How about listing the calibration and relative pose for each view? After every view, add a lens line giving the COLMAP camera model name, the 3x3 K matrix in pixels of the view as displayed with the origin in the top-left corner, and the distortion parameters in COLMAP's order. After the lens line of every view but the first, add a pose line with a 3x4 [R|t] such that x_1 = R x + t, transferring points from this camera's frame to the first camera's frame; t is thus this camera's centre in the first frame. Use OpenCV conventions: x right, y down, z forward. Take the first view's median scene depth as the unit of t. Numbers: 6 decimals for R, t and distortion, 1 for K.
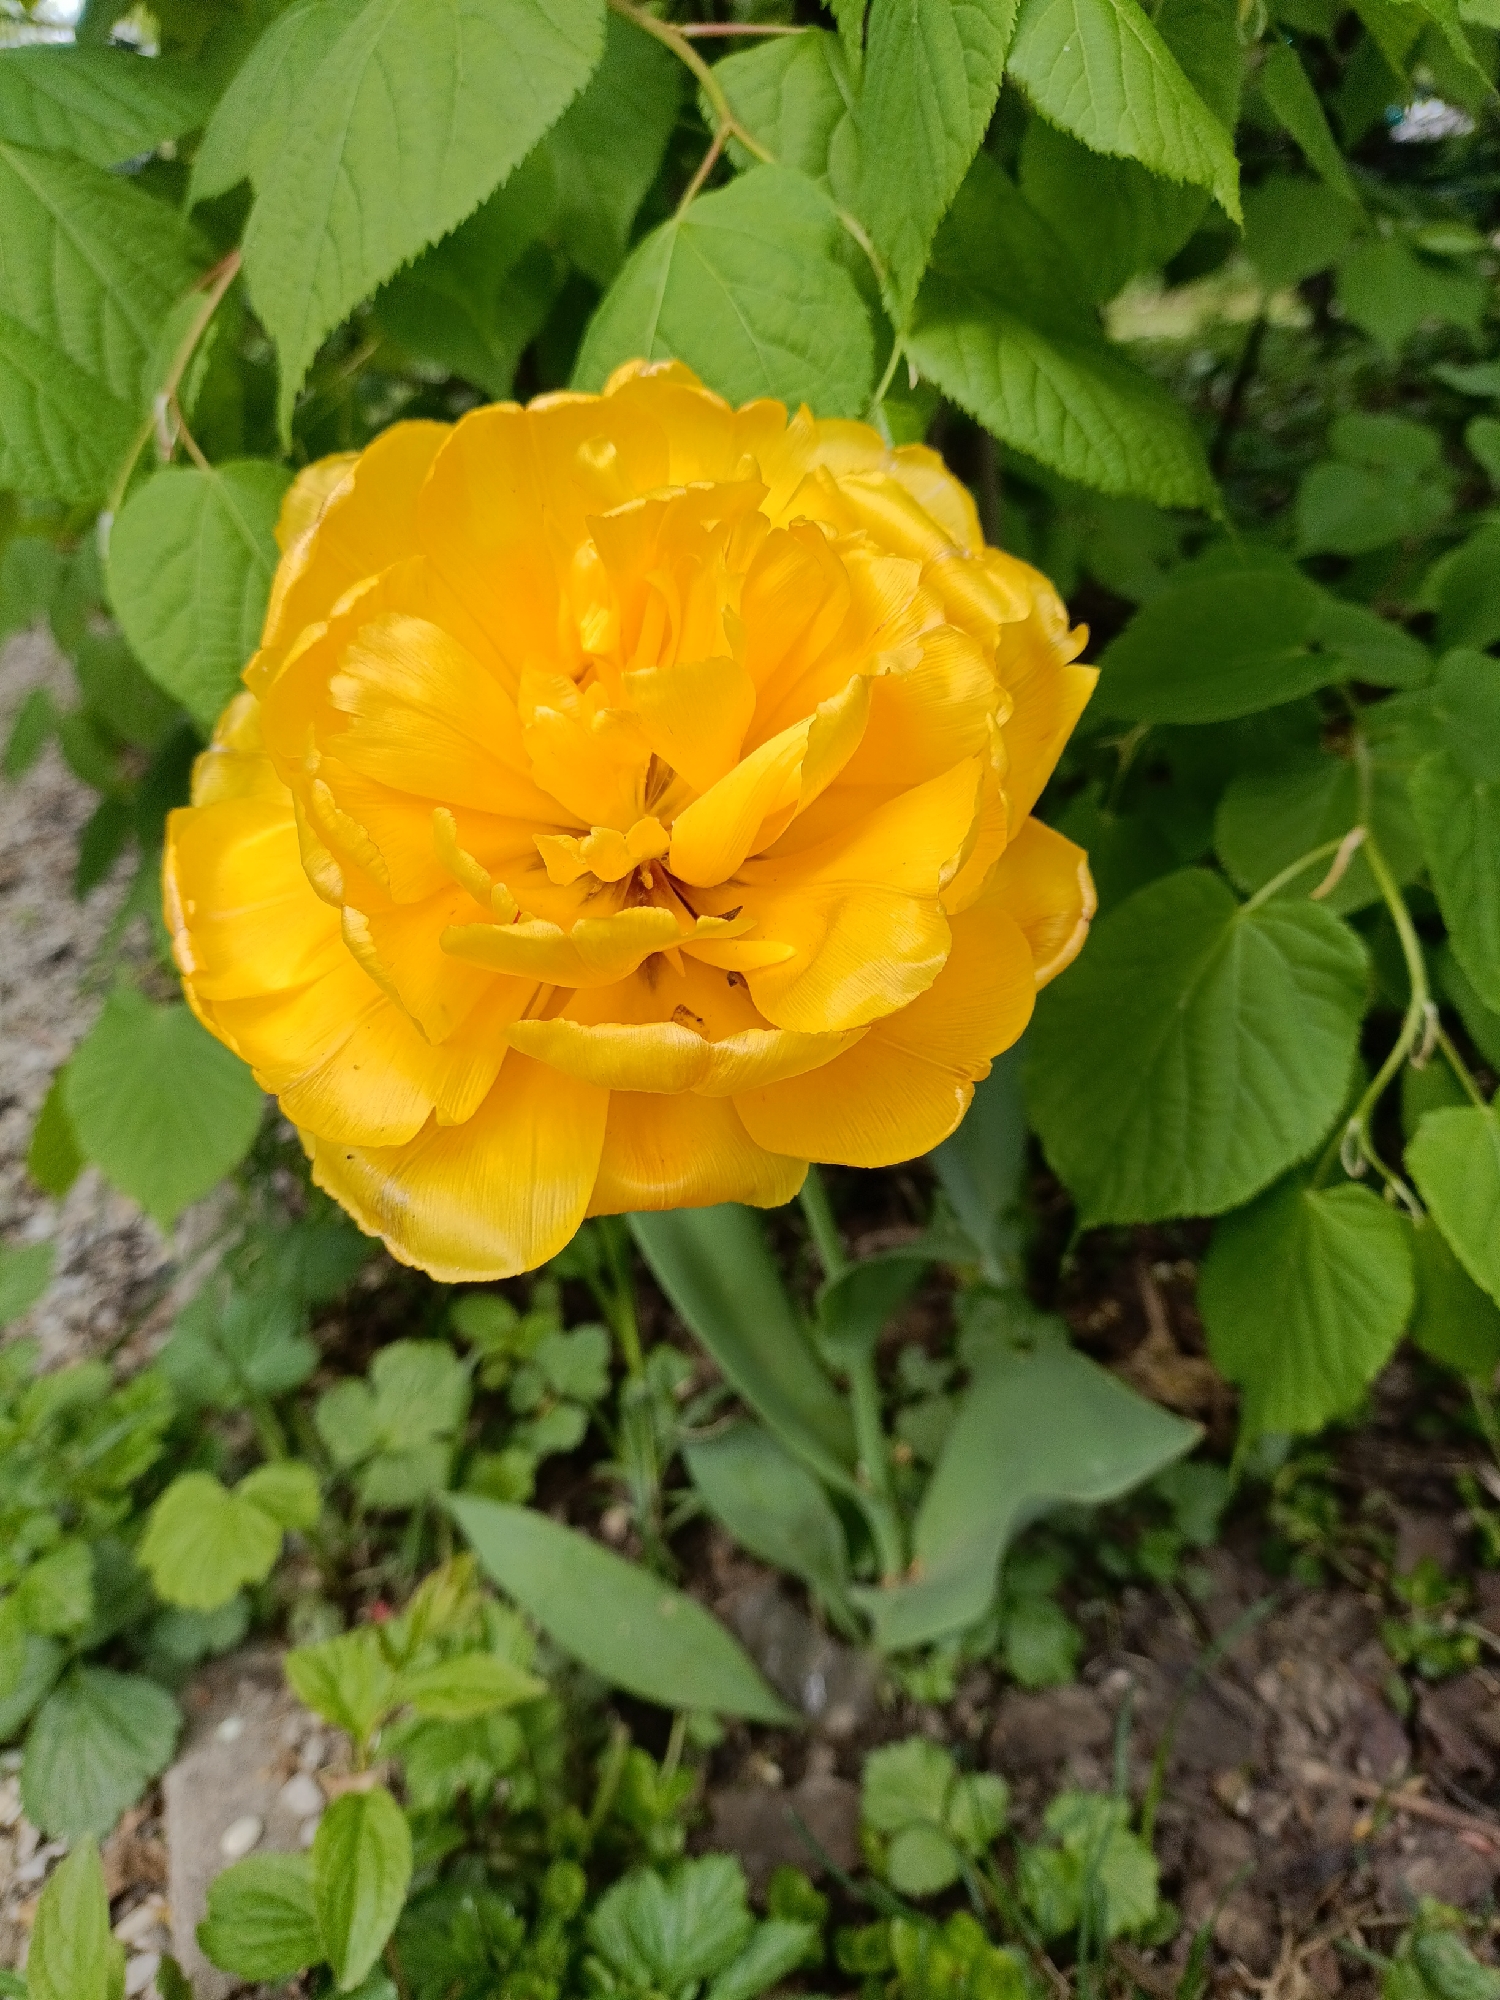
lens RADIAL K [[1629.7, 0, 750.0], [0, 1629.7, 1000.0], [0, 0, 1]] dist [-0.015595, -0.011668]
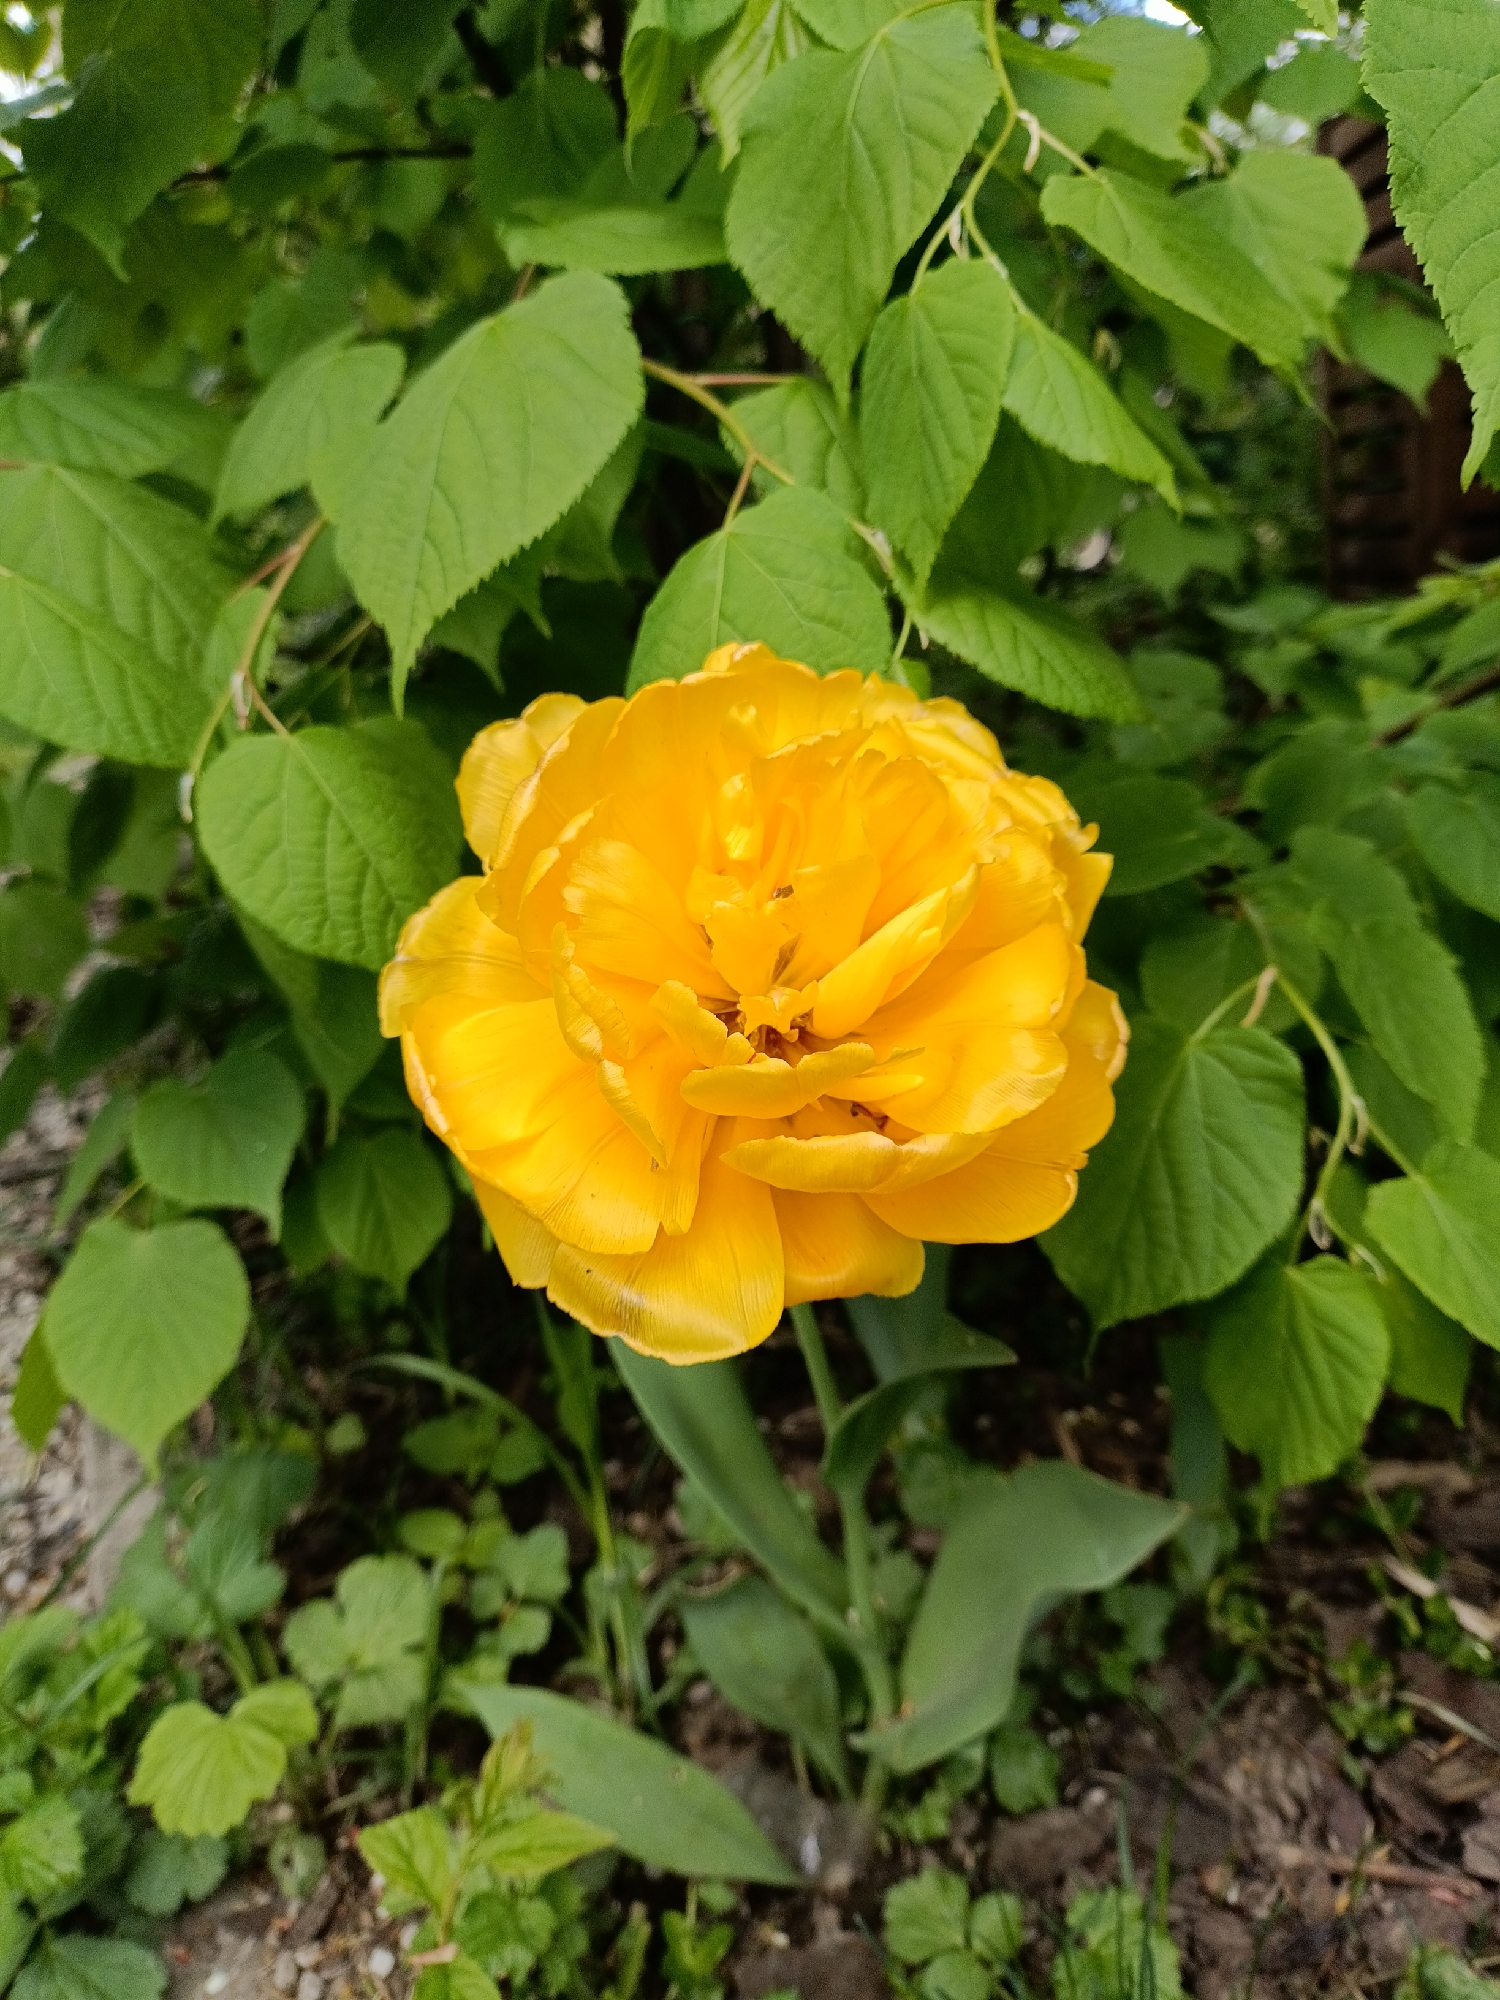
lens RADIAL K [[1638.8, 0, 750.0], [0, 1638.8, 1000.0], [0, 0, 1]] dist [-0.003984, 0.003955]
pose [[0.988464, -0.061101, 0.138583, -0.131173], [0.080013, 0.987571, -0.135280, 0.032819], [-0.128595, 0.144808, 0.981068, -0.116443]]
